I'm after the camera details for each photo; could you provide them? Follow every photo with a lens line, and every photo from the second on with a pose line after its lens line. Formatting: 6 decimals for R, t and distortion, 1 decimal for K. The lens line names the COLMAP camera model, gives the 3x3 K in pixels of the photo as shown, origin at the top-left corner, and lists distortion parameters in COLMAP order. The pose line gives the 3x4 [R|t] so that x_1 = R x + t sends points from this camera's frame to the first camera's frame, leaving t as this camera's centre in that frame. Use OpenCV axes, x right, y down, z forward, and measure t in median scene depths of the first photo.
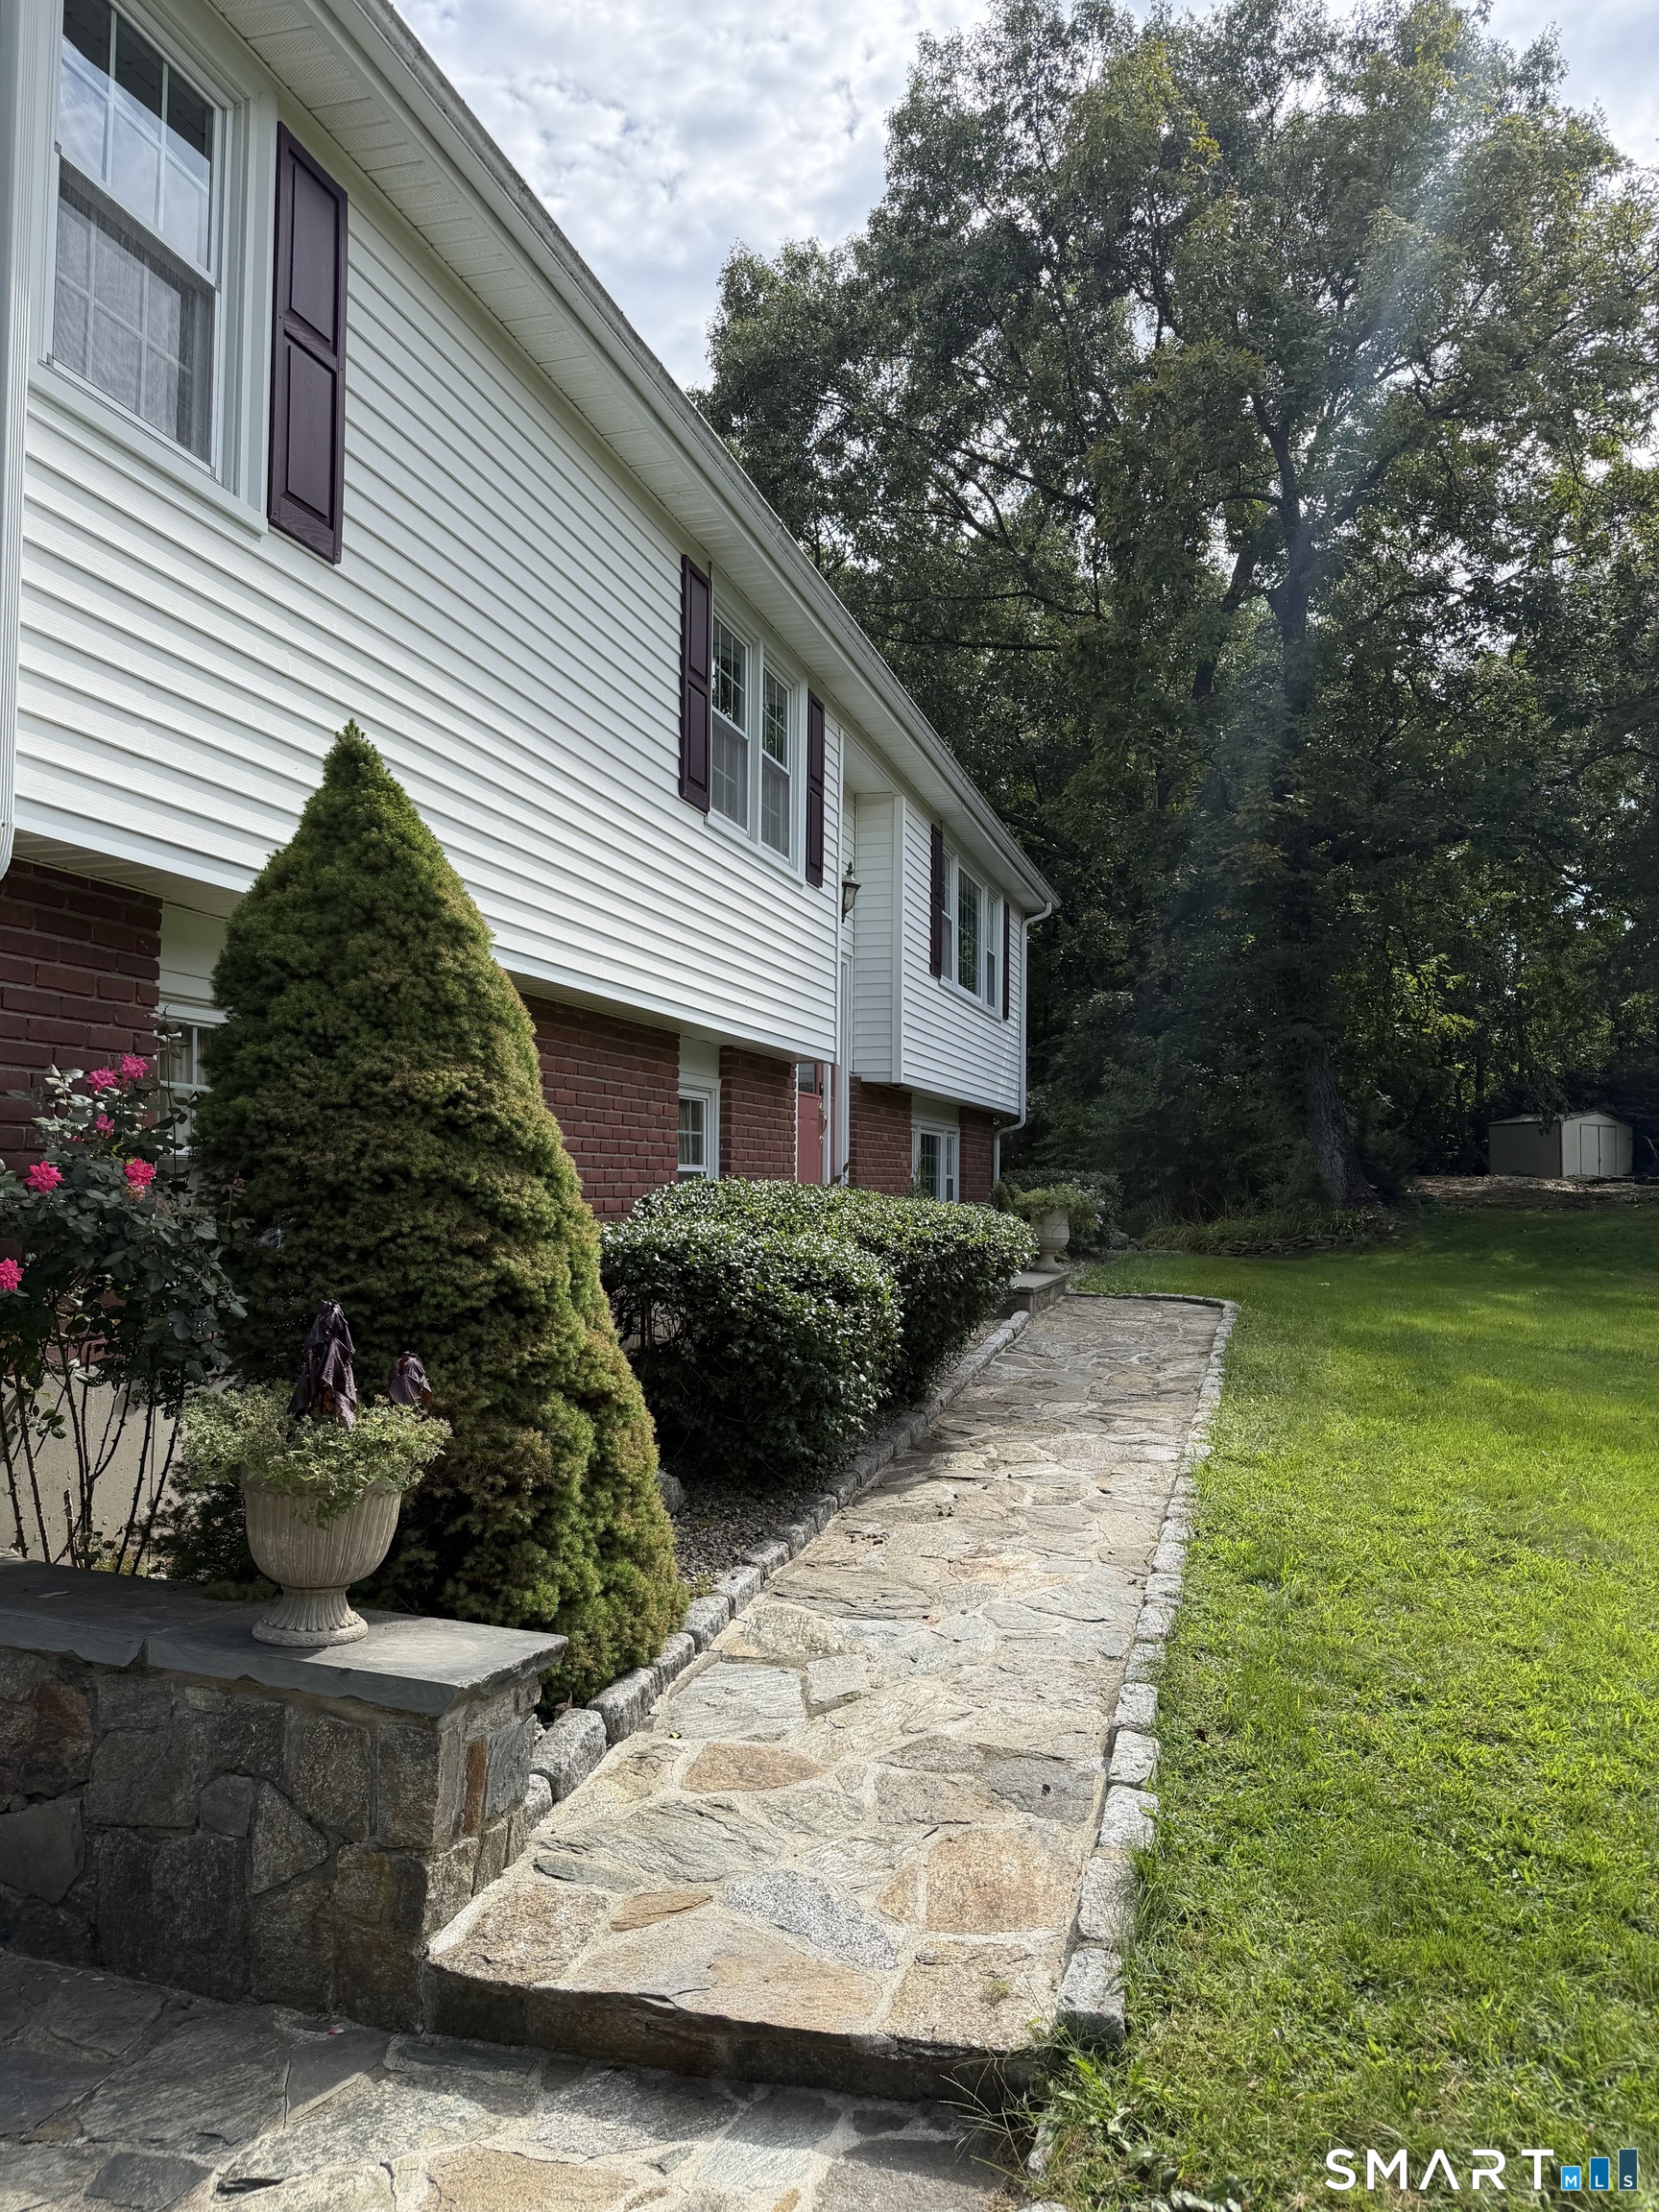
lens RADIAL K [[1554.4, 0, 829.5], [0, 1554.4, 1106.0], [0, 0, 1]] dist [0.010405, 0.000139]
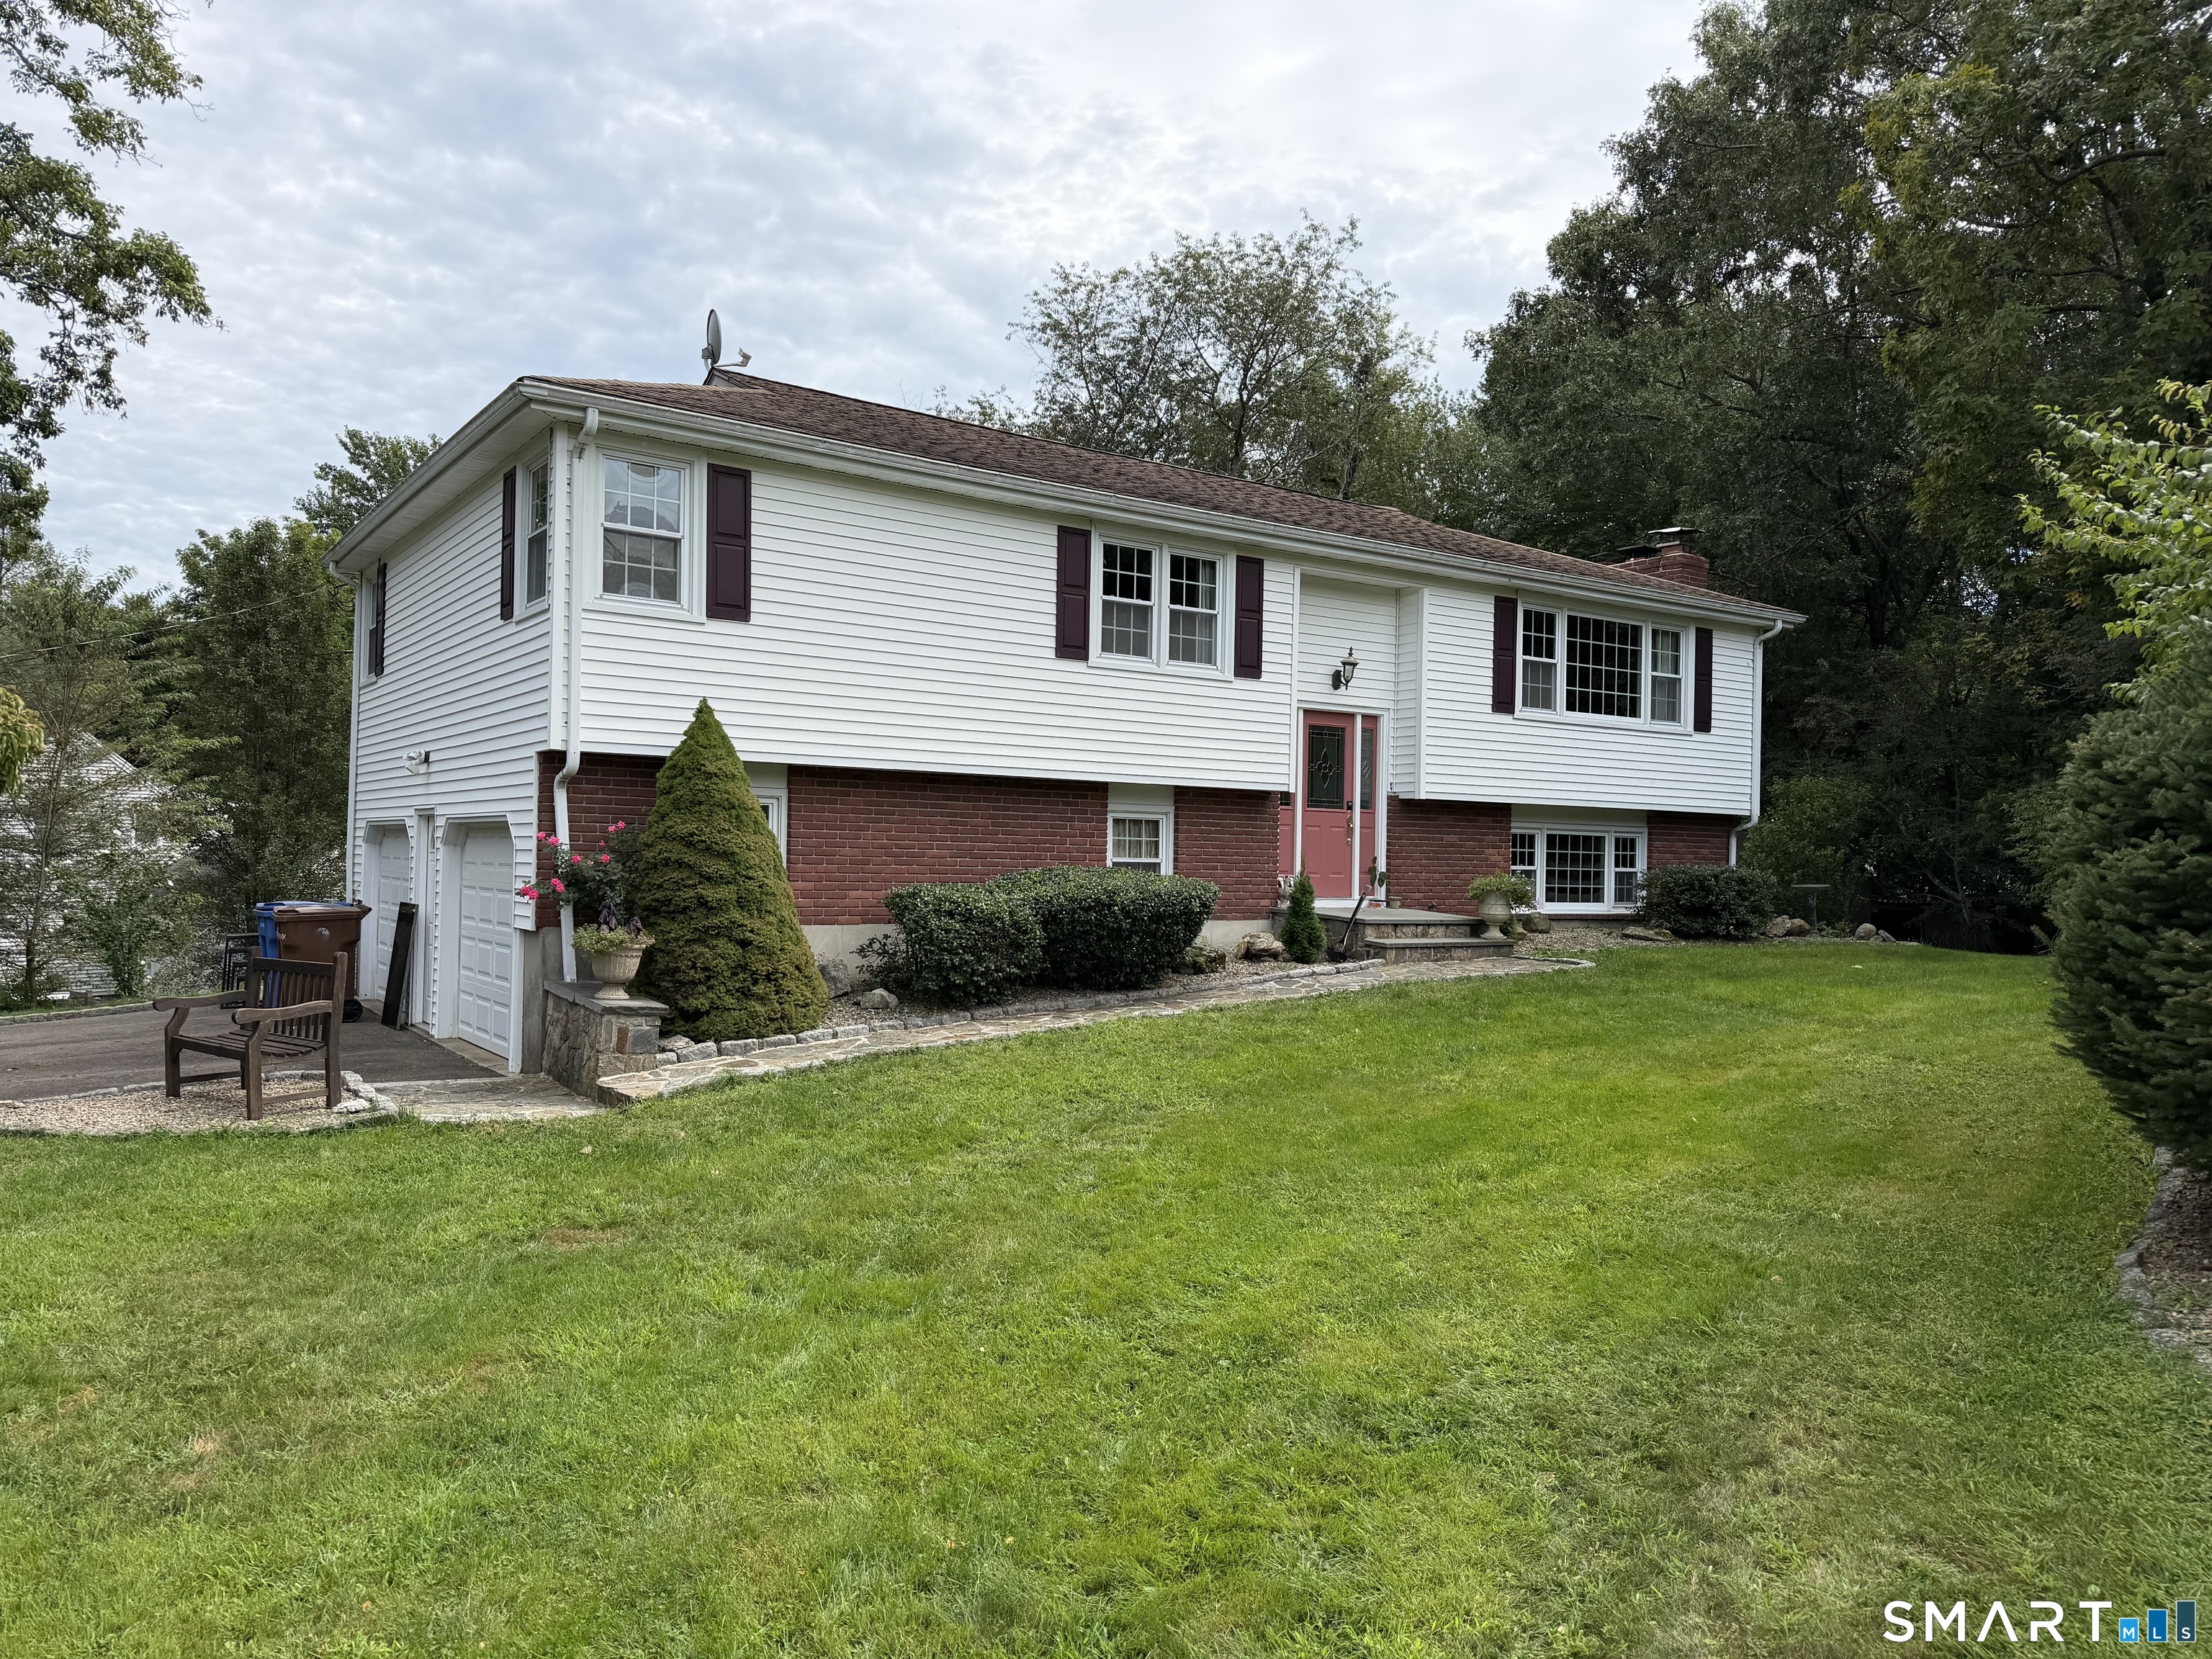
lens RADIAL K [[1554.4, 0, 1106.0], [0, 1554.4, 829.5], [0, 0, 1]] dist [0.010405, 0.000139]
pose [[0.774094, -0.009250, -0.633004, 1.715655], [0.020795, 0.999725, 0.010822, -0.022280], [0.632729, -0.021541, 0.774073, -0.591481]]
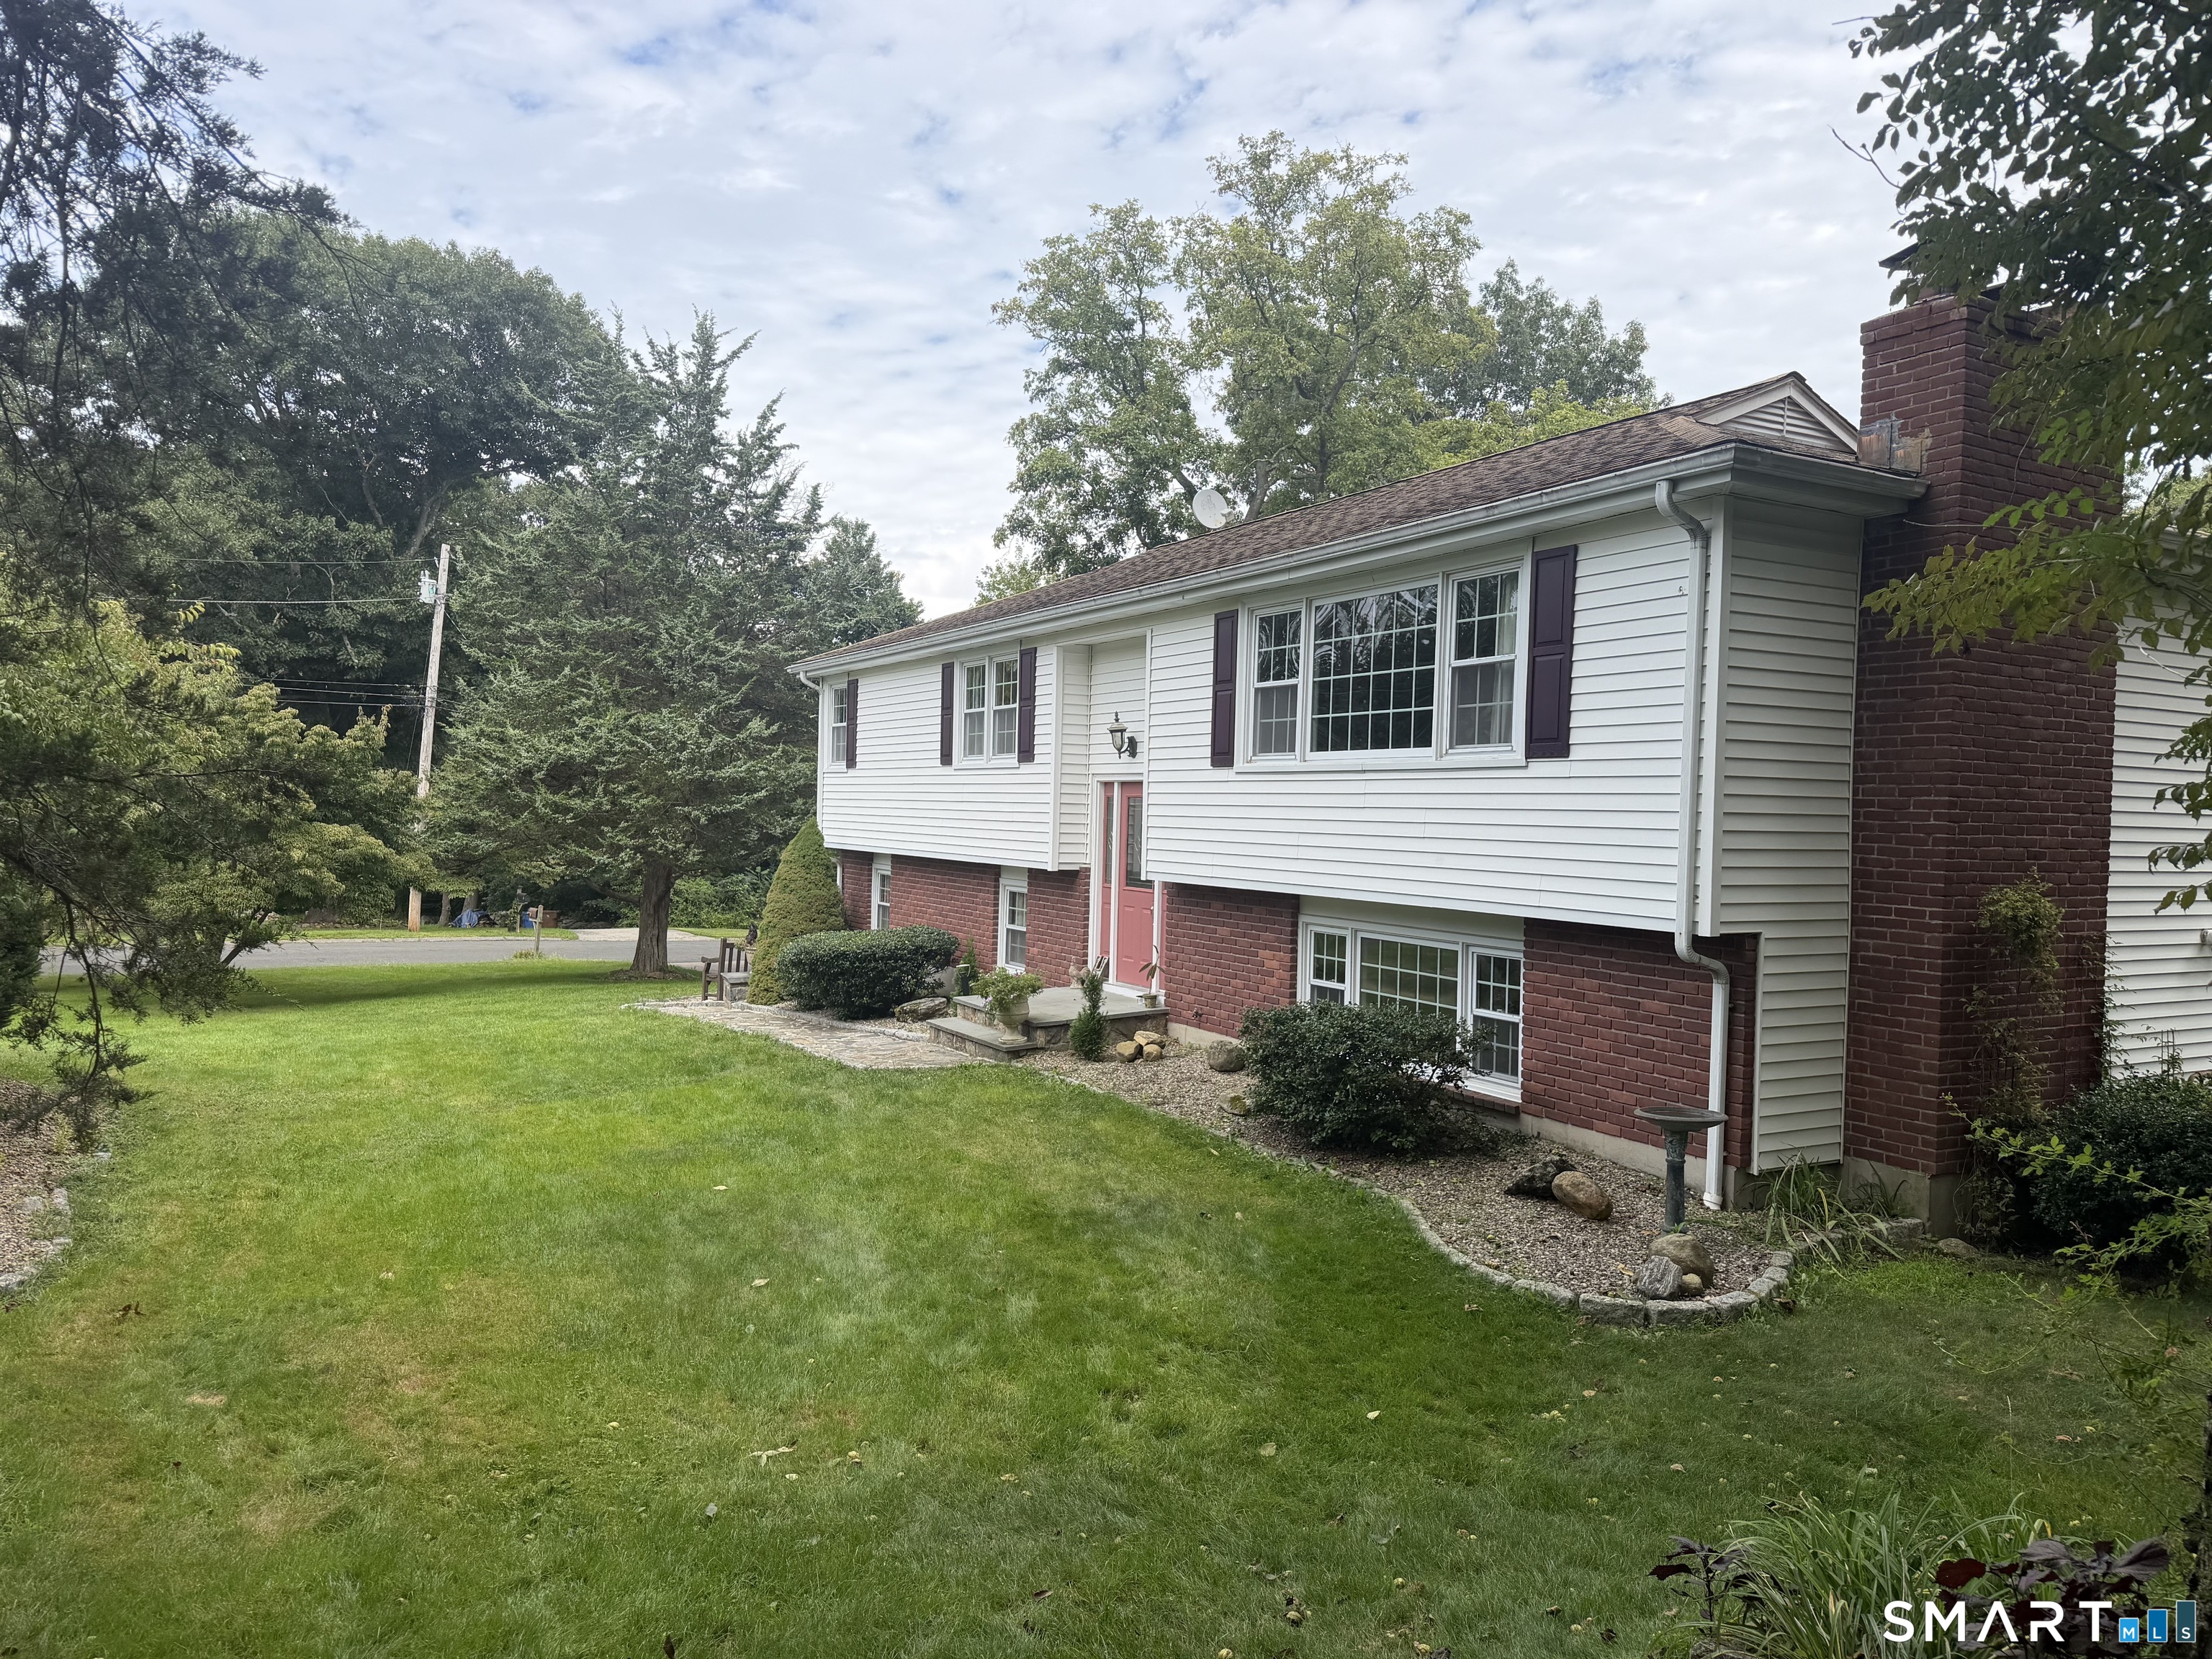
lens RADIAL K [[1554.4, 0, 1106.0], [0, 1554.4, 829.5], [0, 0, 1]] dist [0.010405, 0.000139]
pose [[-0.704169, -0.013768, -0.709899, 2.184620], [0.006130, 0.999657, -0.025468, -0.058714], [0.710006, -0.022285, -0.703843, 4.416119]]
